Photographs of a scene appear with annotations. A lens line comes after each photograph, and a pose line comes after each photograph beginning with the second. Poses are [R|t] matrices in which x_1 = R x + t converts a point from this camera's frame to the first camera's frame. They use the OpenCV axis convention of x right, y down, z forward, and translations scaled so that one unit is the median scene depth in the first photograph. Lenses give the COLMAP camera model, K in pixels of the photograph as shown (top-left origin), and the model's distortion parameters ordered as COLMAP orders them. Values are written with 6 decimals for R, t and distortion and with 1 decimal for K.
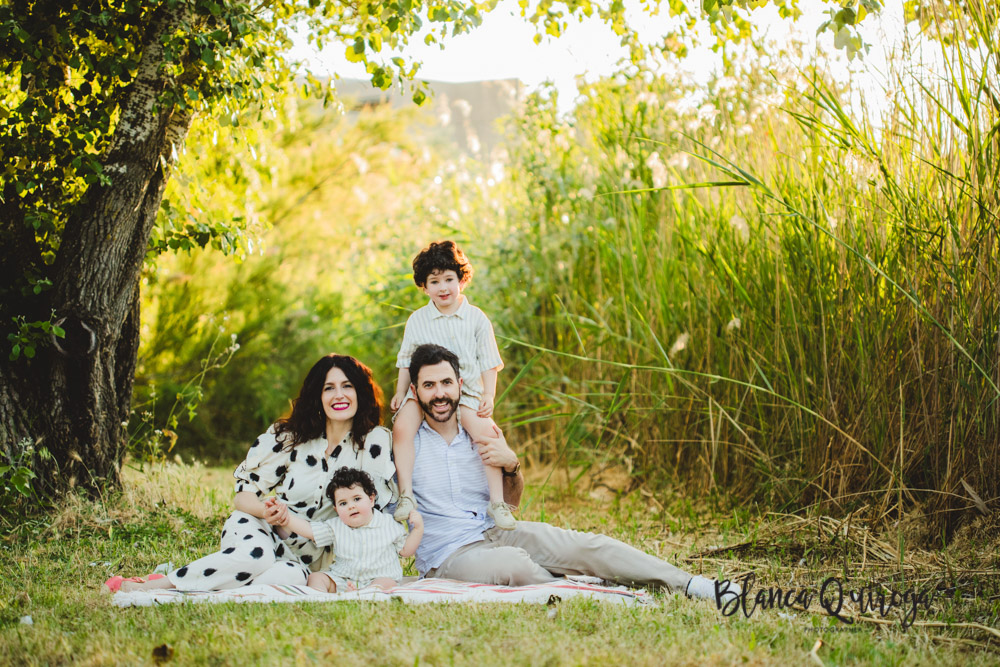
lens RADIAL K [[2937.0, 0, 500.0], [0, 2937.0, 333.5], [0, 0, 1]] dist [-0.050493, -0.850012]
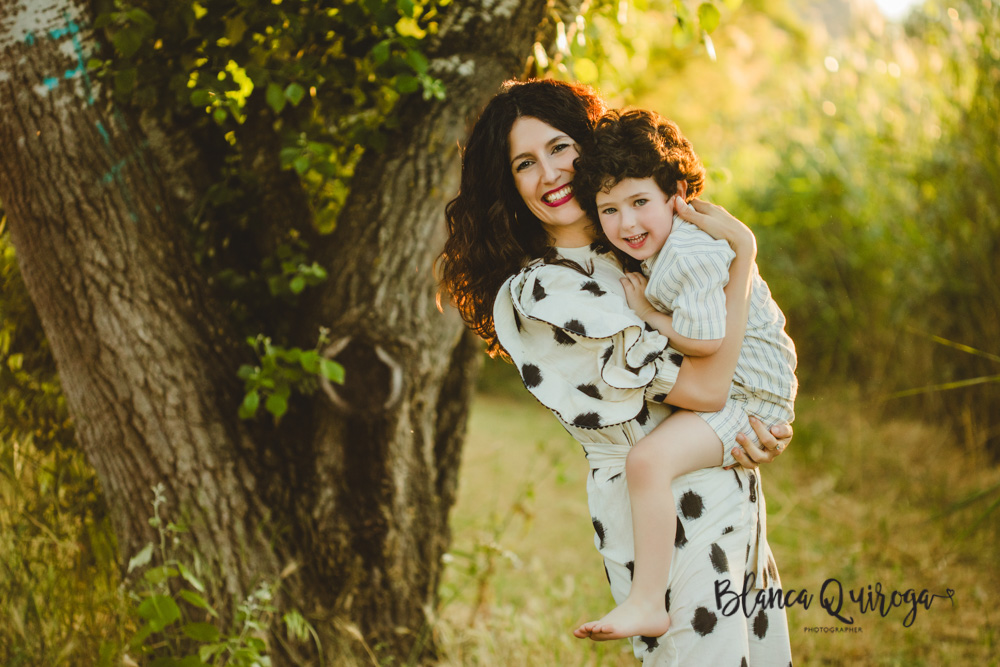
lens RADIAL K [[2937.0, 0, 500.0], [0, 2937.0, 333.5], [0, 0, 1]] dist [-0.050493, -0.850012]
pose [[0.992814, 0.052181, -0.107689, -0.061870], [-0.047172, 0.997706, 0.048545, -0.033670], [0.109975, -0.043117, 0.992999, 0.463686]]
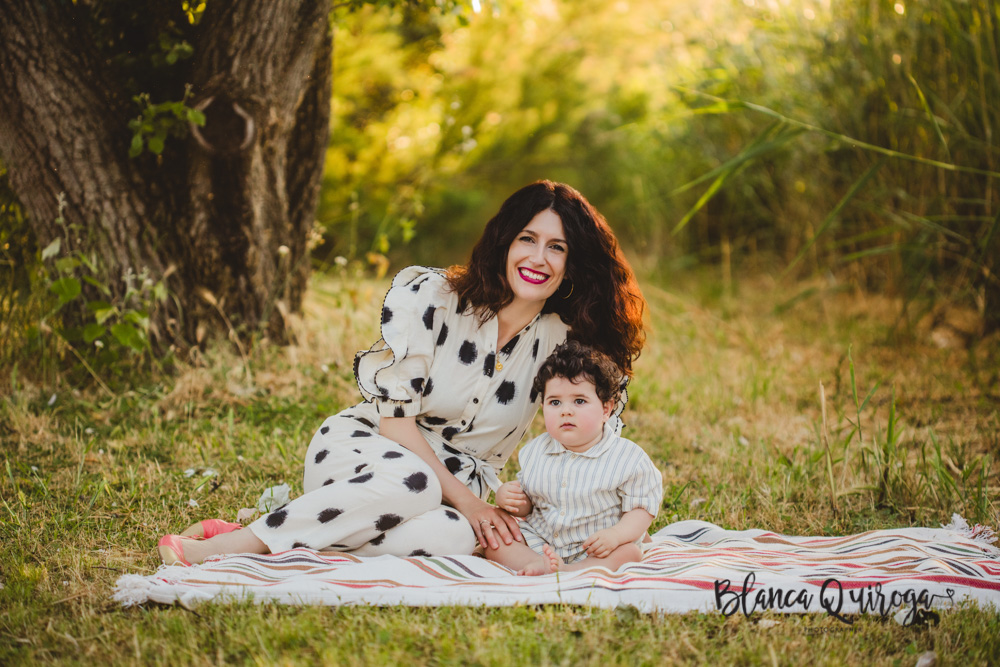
lens RADIAL K [[2866.5, 0, 500.0], [0, 2866.5, 333.5], [0, 0, 1]] dist [-0.118228, 0.245480]
pose [[0.993746, 0.021611, -0.109553, -0.001597], [-0.014208, 0.997590, 0.067909, 0.003470], [0.110756, -0.065928, 0.991658, 0.314824]]
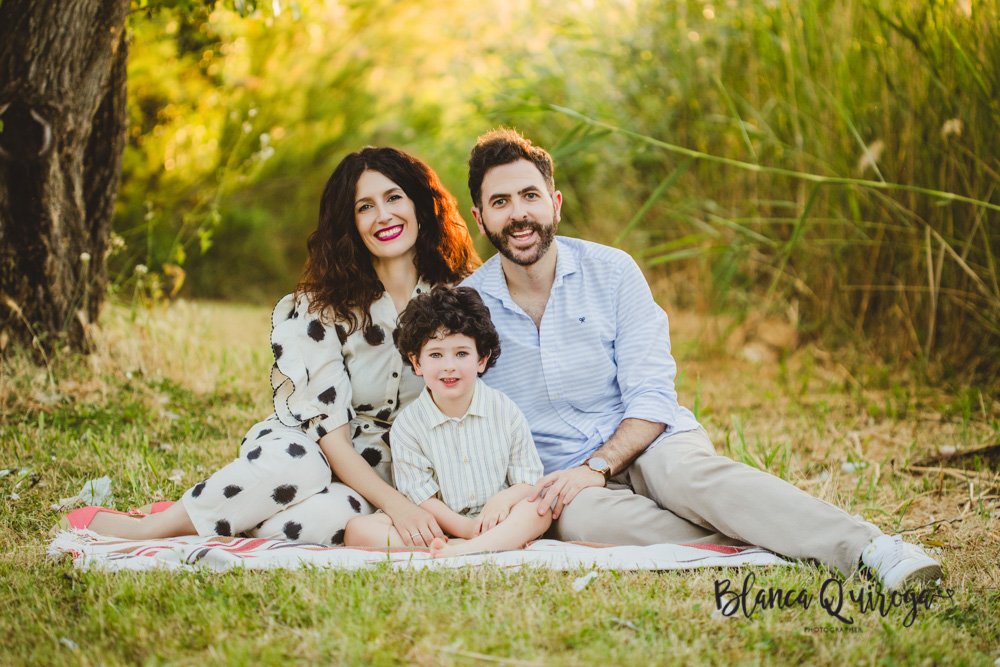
lens RADIAL K [[3143.6, 0, 500.0], [0, 3143.6, 333.5], [0, 0, 1]] dist [-0.084754, -0.064325]
pose [[0.999166, 0.009837, -0.039642, -0.001025], [-0.007658, 0.998470, 0.054759, 0.007328], [0.040120, -0.054410, 0.997712, 0.255288]]
